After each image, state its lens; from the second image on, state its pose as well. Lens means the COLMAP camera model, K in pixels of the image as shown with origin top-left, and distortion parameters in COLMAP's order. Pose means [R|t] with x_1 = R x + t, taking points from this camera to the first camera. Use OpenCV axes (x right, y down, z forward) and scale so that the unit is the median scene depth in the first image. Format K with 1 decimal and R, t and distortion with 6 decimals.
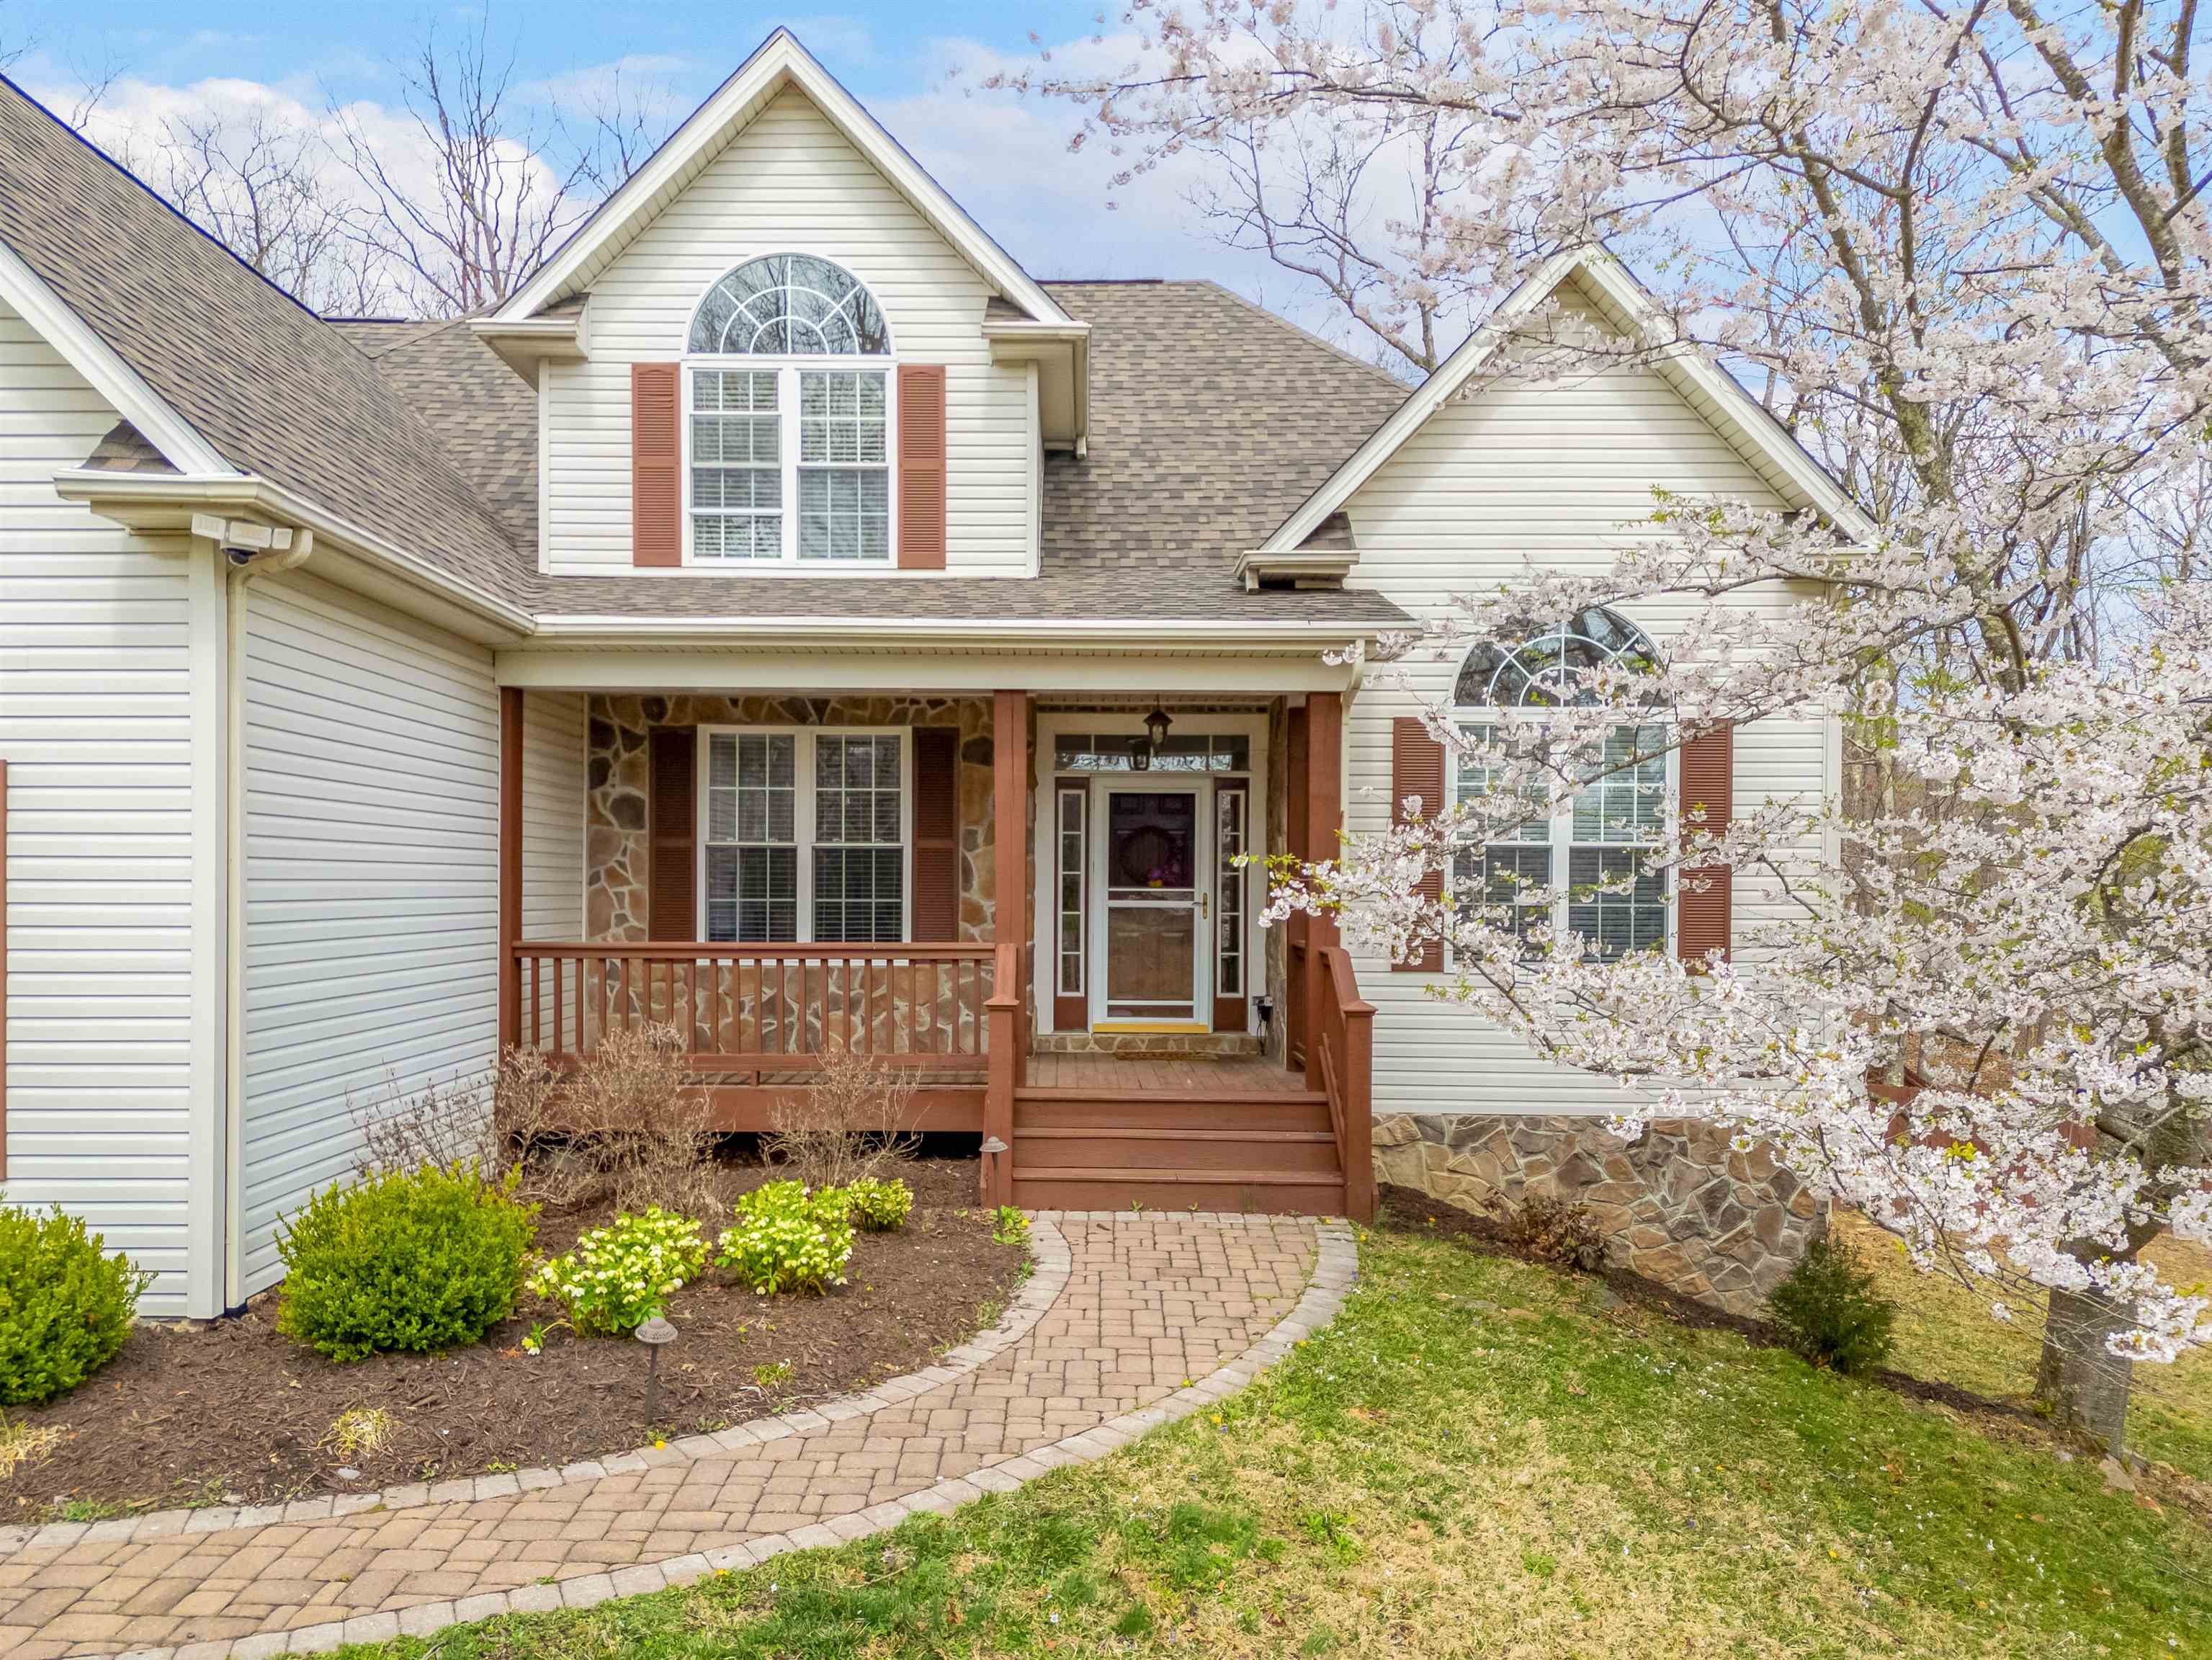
lens RADIAL K [[1593.1, 0, 1084.8], [0, 1593.1, 909.2], [0, 0, 1]] dist [0.044888, -0.033635]
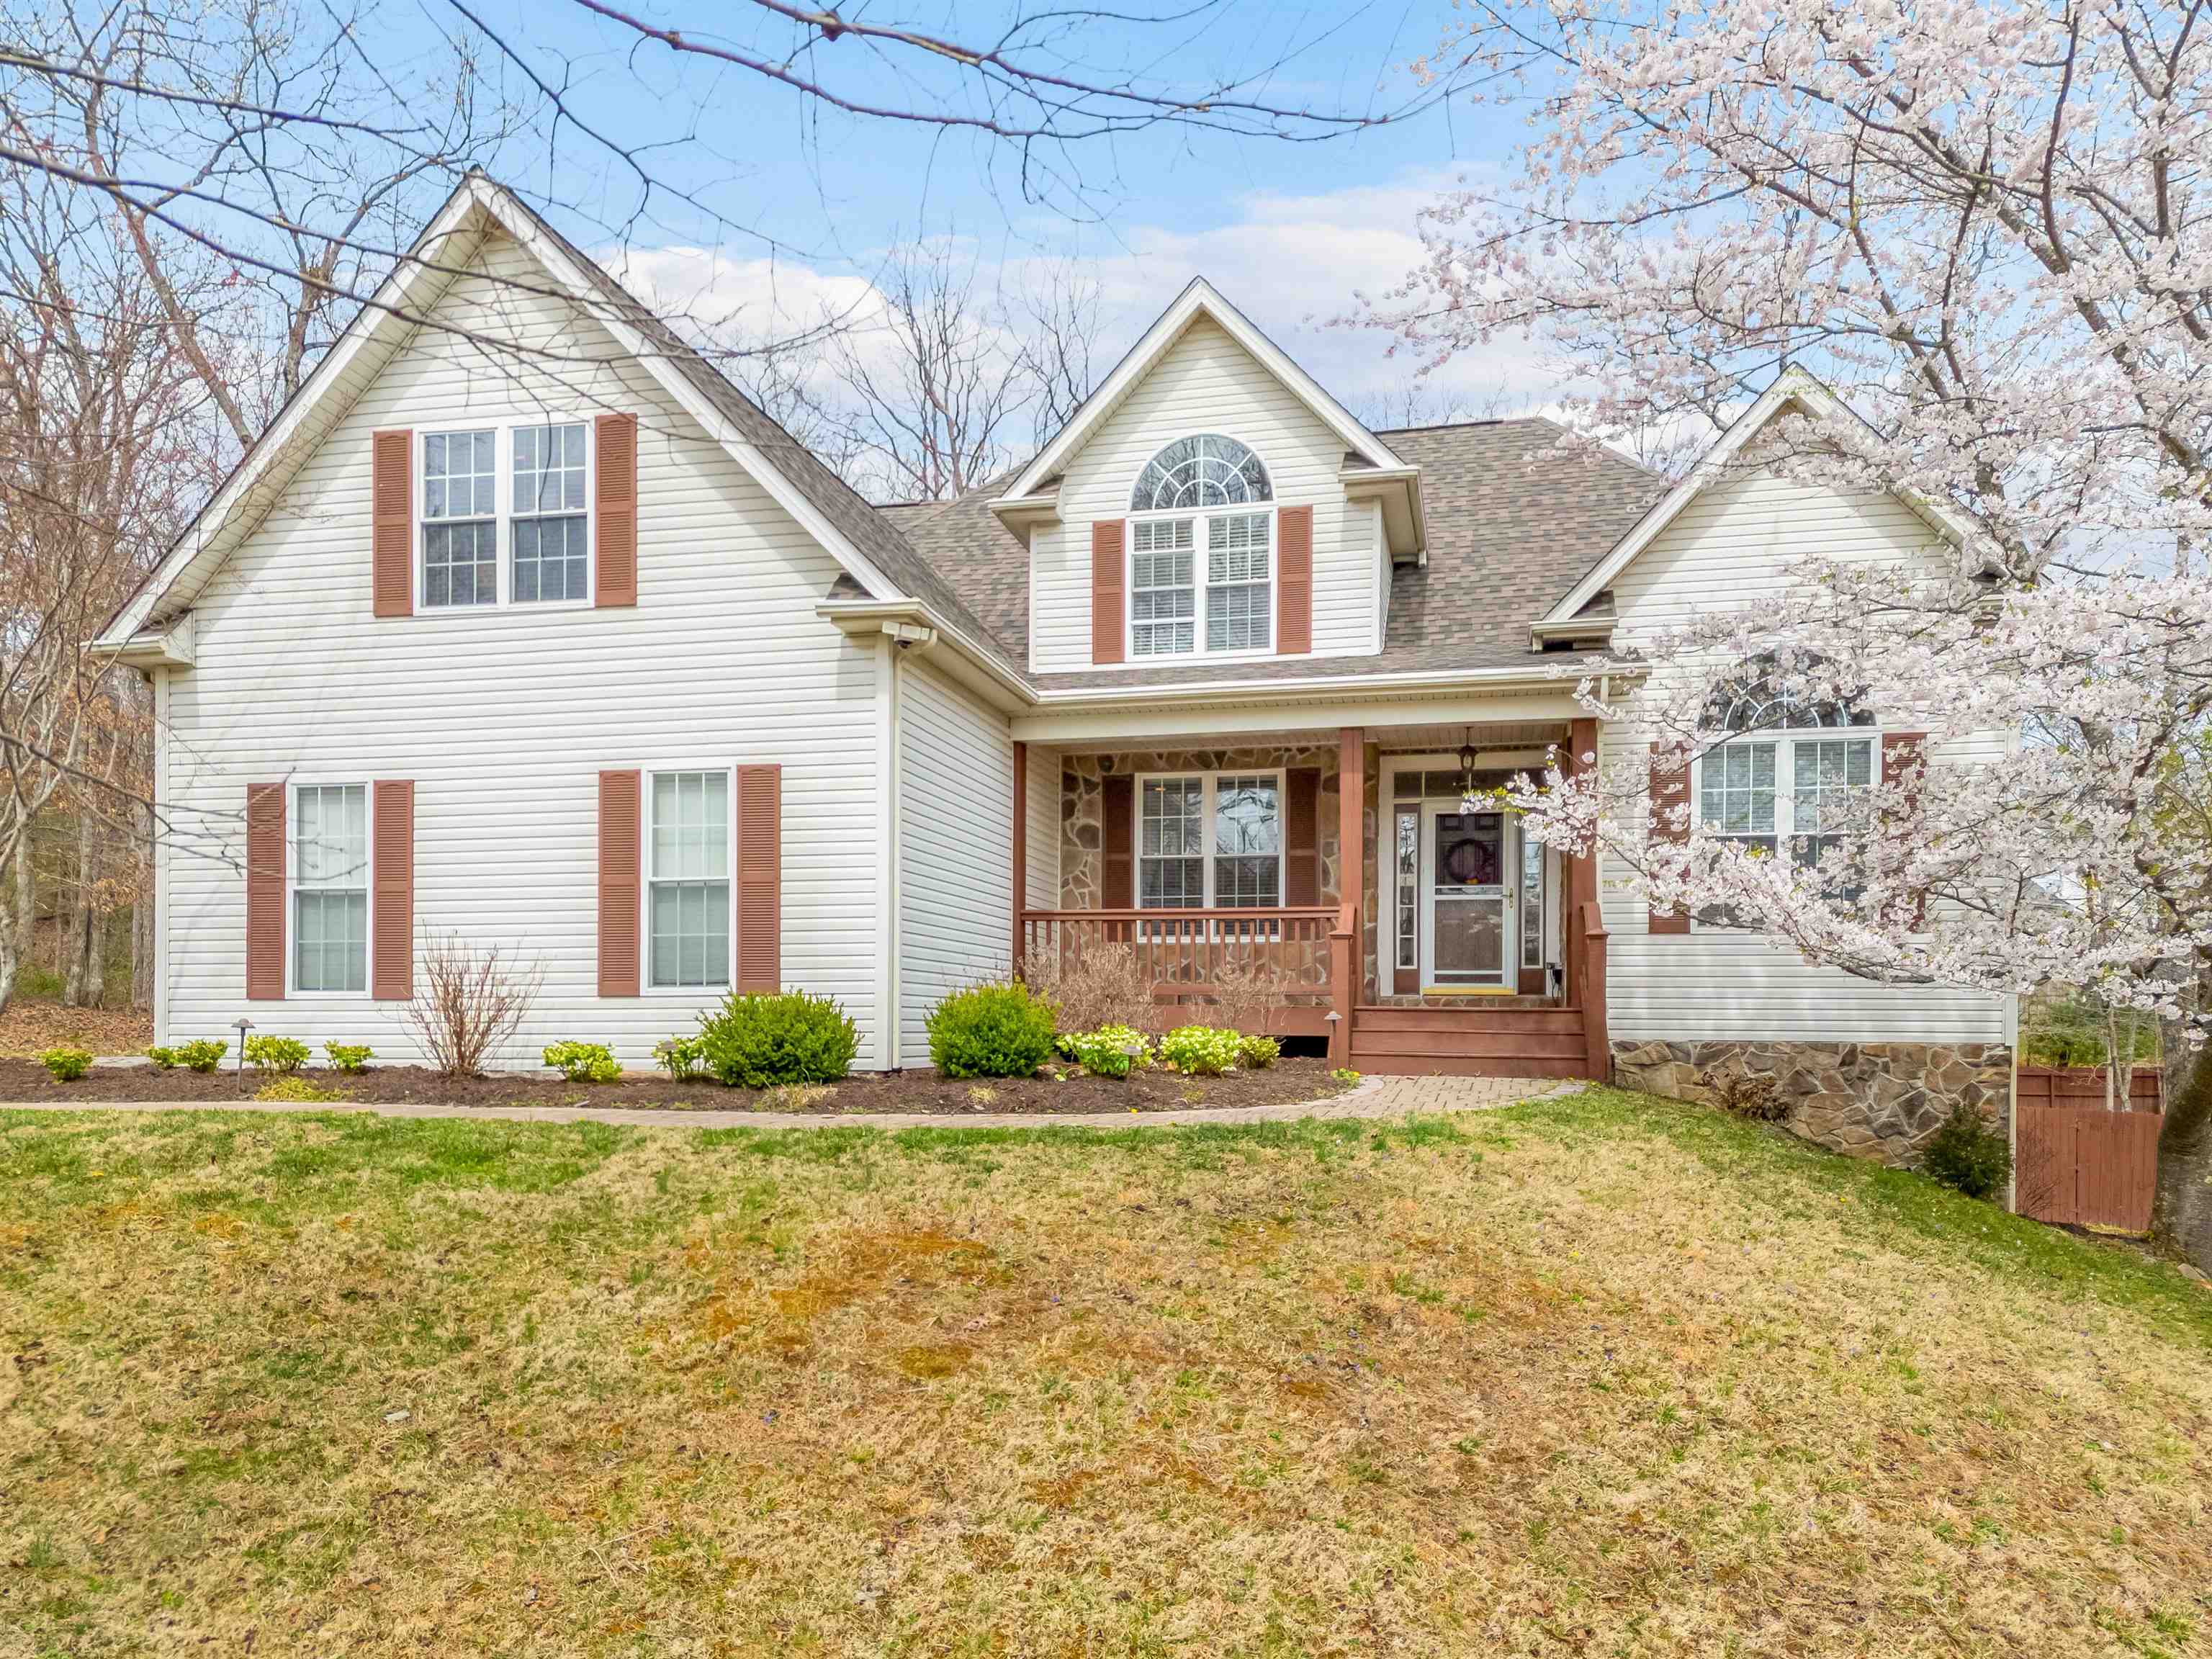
lens RADIAL K [[1592.8, 0, 1102.7], [0, 1592.8, 1027.4], [0, 0, 1]] dist [0.044888, -0.033635]
pose [[0.971975, -0.000045, -0.235085, 0.062647], [-0.003138, 0.999908, -0.013165, 0.131330], [0.235064, 0.013534, 0.971886, -0.383491]]
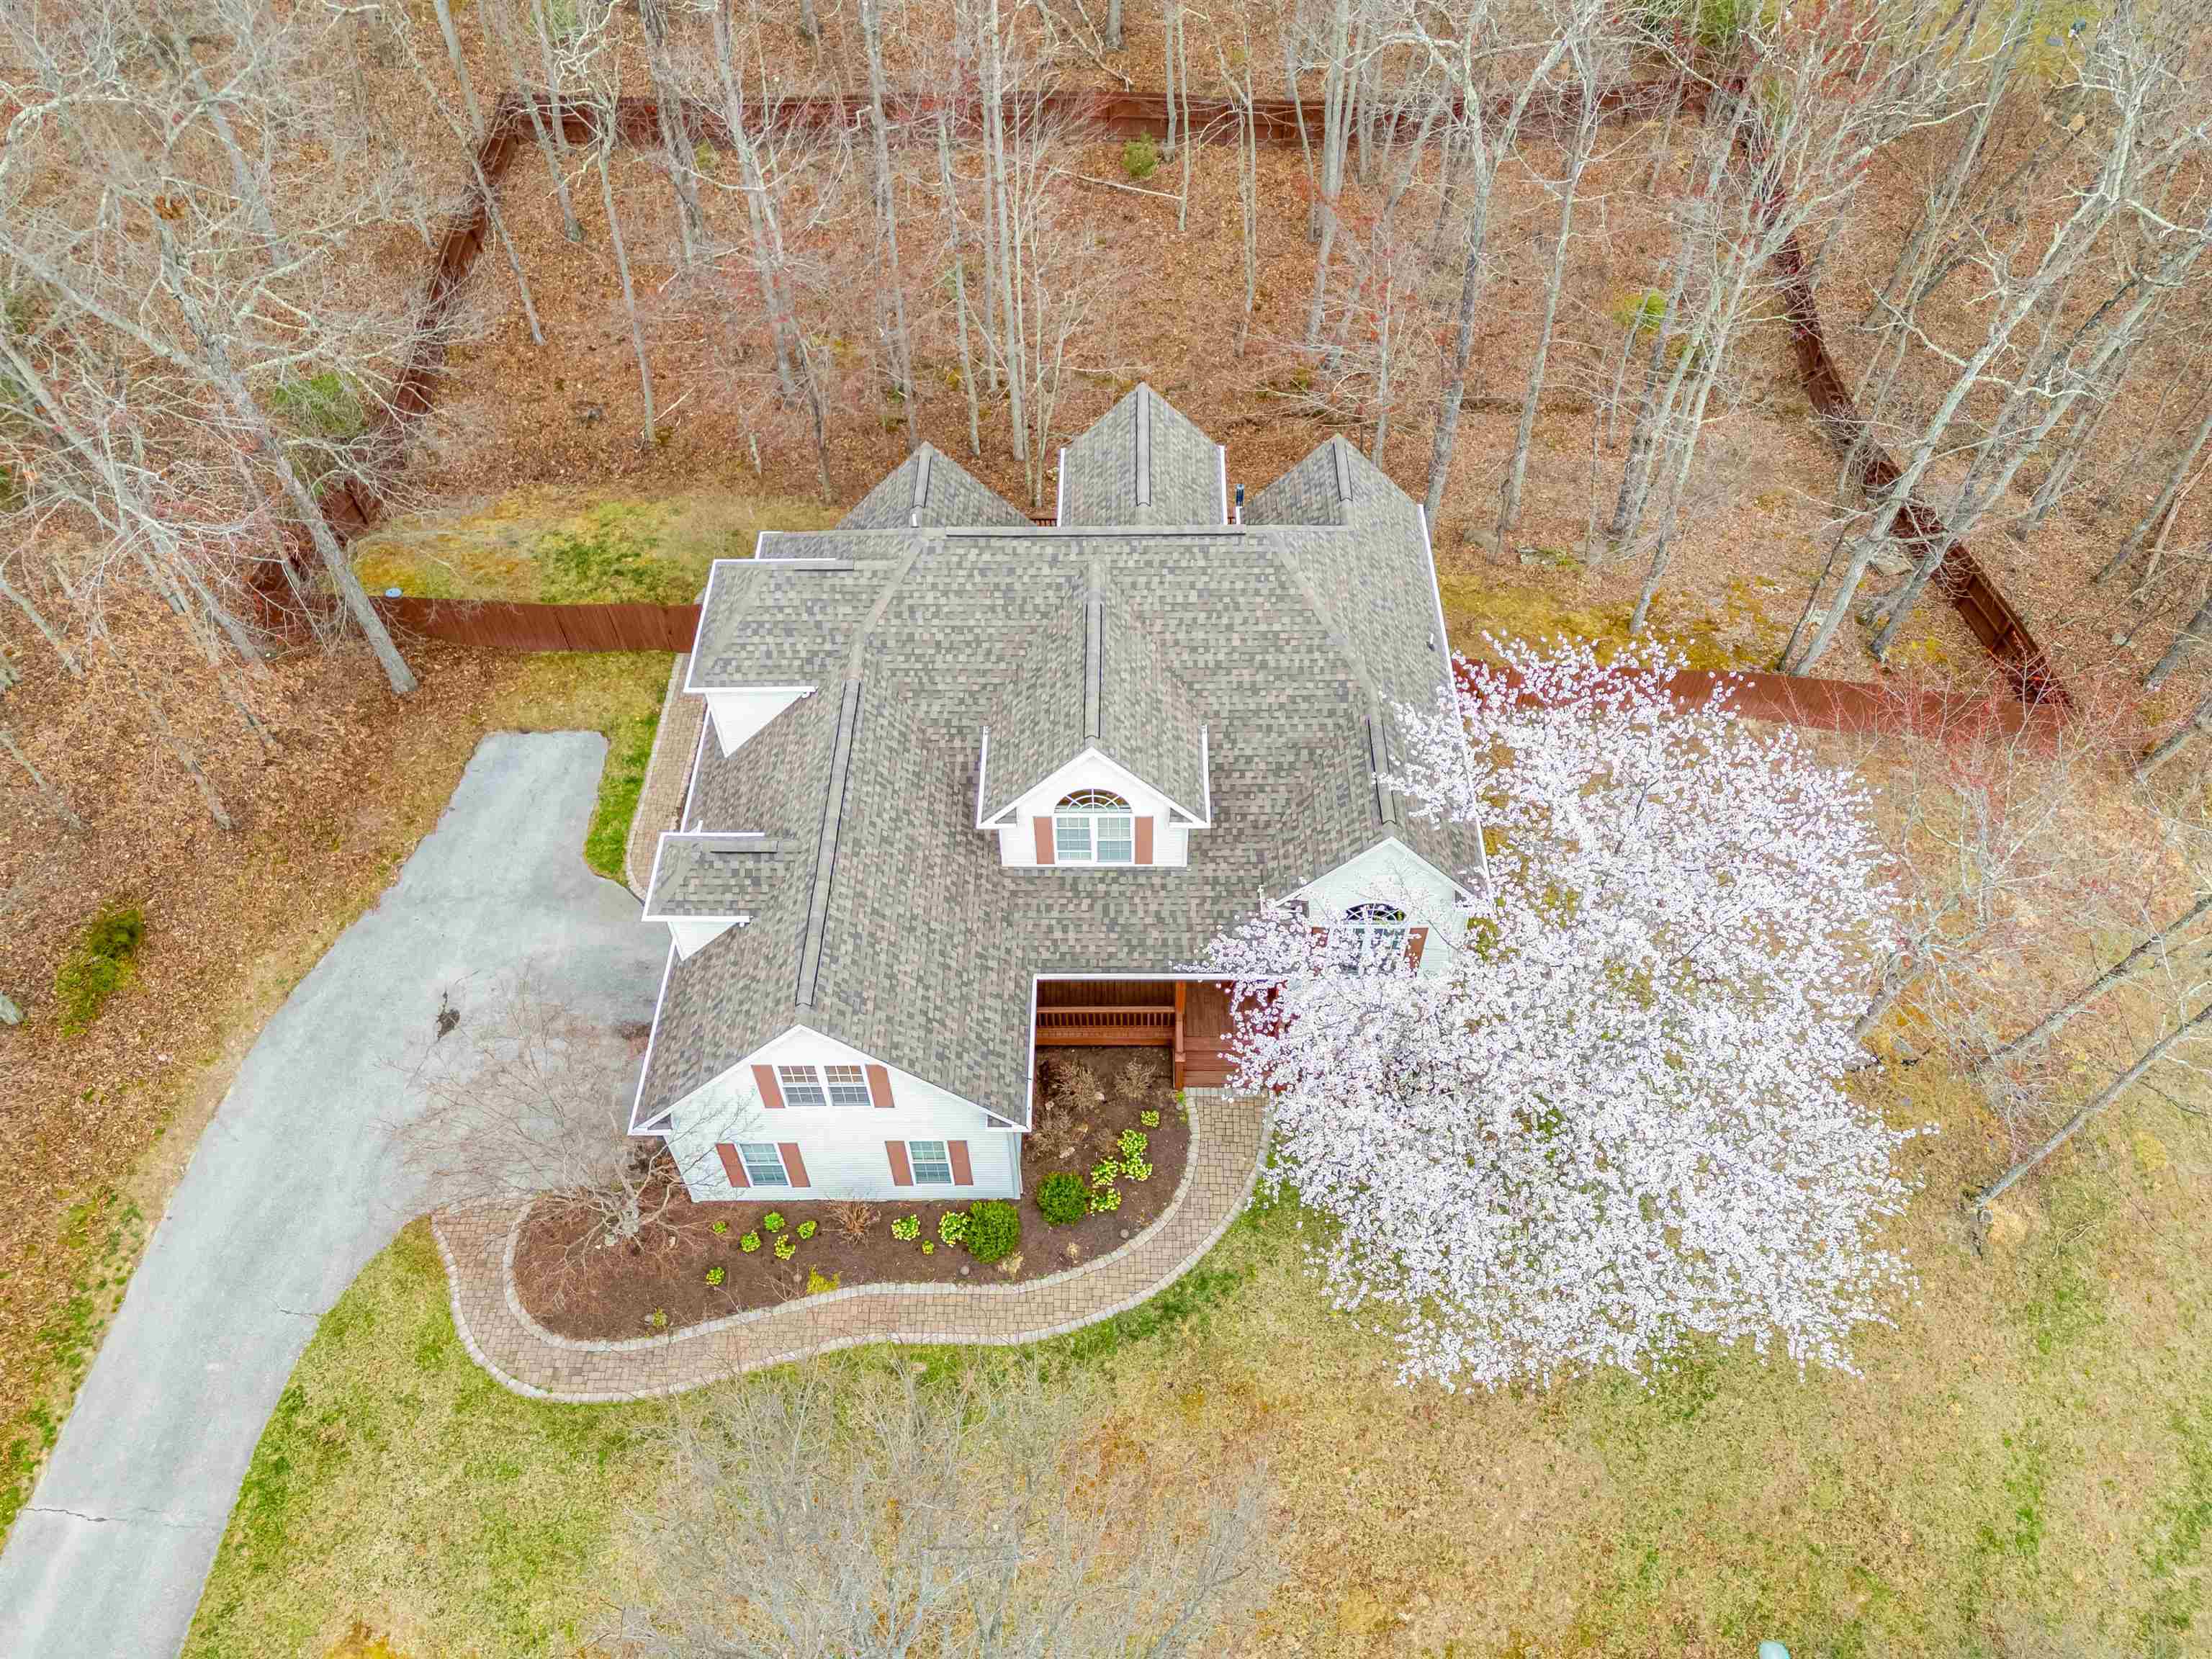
lens RADIAL K [[1592.8, 0, 1102.8], [0, 1592.8, 805.6], [0, 0, 1]] dist [0.044888, -0.033635]
pose [[0.999705, -0.003001, -0.024116, -0.108460], [0.020270, 0.650342, 0.759371, -2.350104], [0.013405, -0.759635, 0.650211, -0.672507]]
